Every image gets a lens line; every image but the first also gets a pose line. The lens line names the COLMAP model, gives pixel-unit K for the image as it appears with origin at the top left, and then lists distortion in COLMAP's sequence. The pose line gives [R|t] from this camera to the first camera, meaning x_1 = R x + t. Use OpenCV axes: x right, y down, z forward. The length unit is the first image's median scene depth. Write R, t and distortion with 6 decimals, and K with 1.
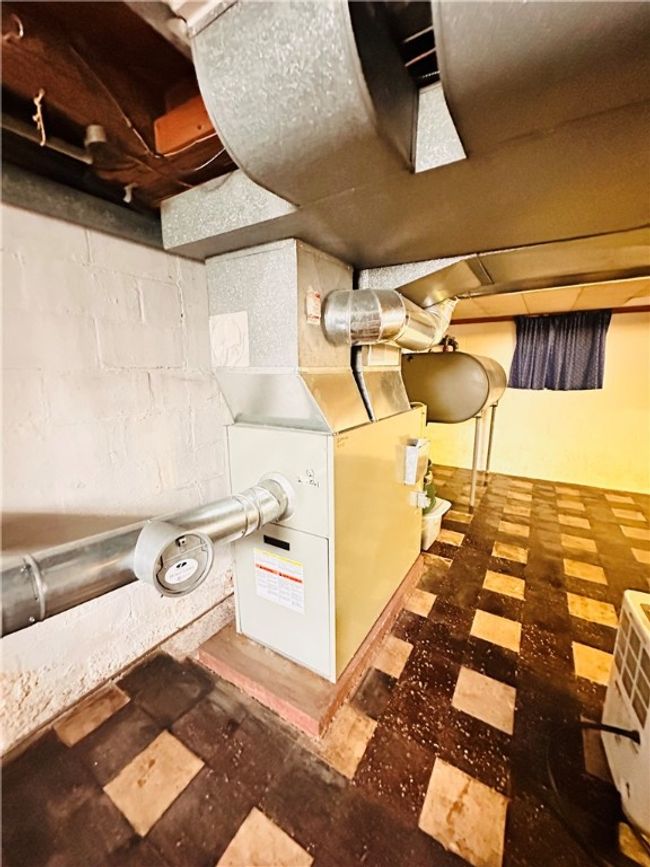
lens RADIAL K [[351.8, 0, 324.3], [0, 351.8, 435.0], [0, 0, 1]] dist [-0.003800, 0.000309]
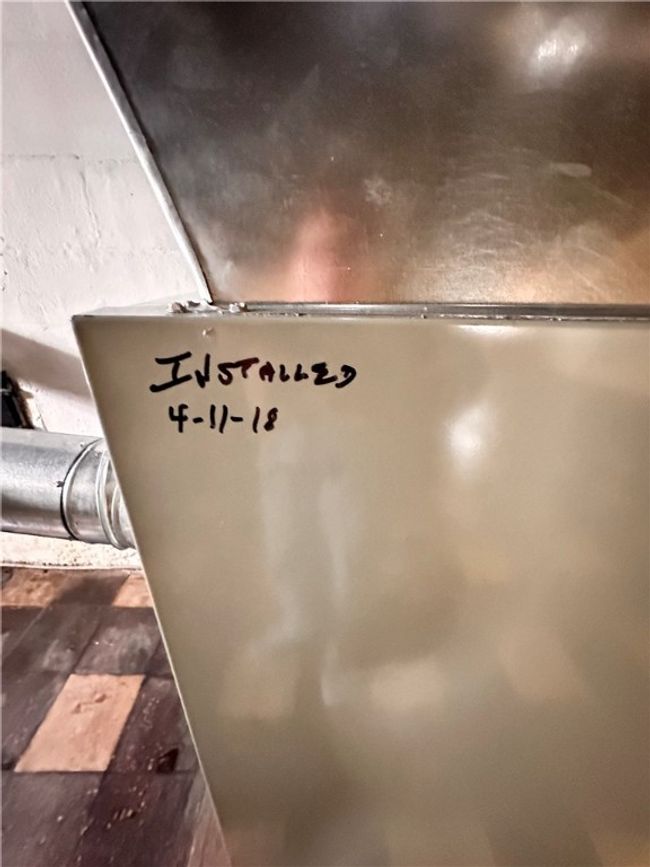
lens RADIAL K [[351.8, 0, 327.0], [0, 351.8, 433.0], [0, 0, 1]] dist [-0.003800, 0.000309]
pose [[0.525723, 0.388885, -0.756560, 0.161041], [-0.169227, 0.919420, 0.355005, -0.018185], [0.833653, -0.058604, 0.549171, 0.999086]]
